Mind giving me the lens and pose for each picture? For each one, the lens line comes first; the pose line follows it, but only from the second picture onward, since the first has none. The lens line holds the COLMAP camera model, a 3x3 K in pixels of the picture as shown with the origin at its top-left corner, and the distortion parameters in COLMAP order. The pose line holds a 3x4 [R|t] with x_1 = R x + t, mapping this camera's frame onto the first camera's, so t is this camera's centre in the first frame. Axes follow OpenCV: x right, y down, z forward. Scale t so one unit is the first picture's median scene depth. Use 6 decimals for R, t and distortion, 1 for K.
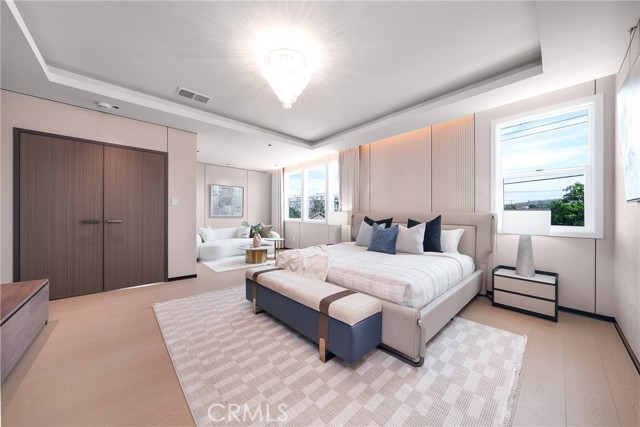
lens RADIAL K [[219.1, 0, 319.5], [0, 219.1, 215.4], [0, 0, 1]] dist [0.000927, 0.000092]
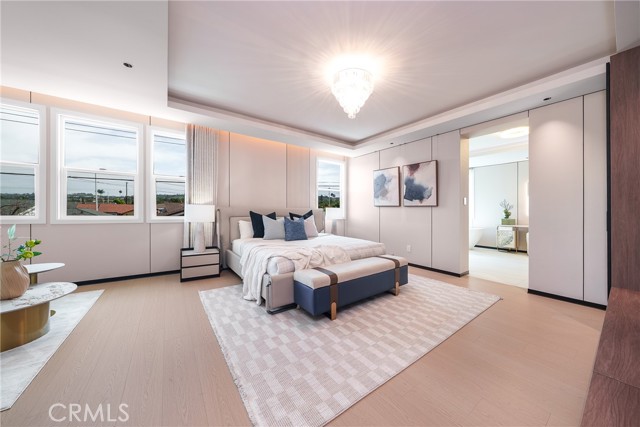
lens RADIAL K [[219.1, 0, 319.5], [0, 219.1, 215.4], [0, 0, 1]] dist [0.000927, 0.000092]
pose [[0.117419, -0.030593, 0.992611, -1.301651], [-0.006911, 0.999476, 0.031622, -0.016471], [-0.993058, -0.010573, 0.117146, 1.038108]]
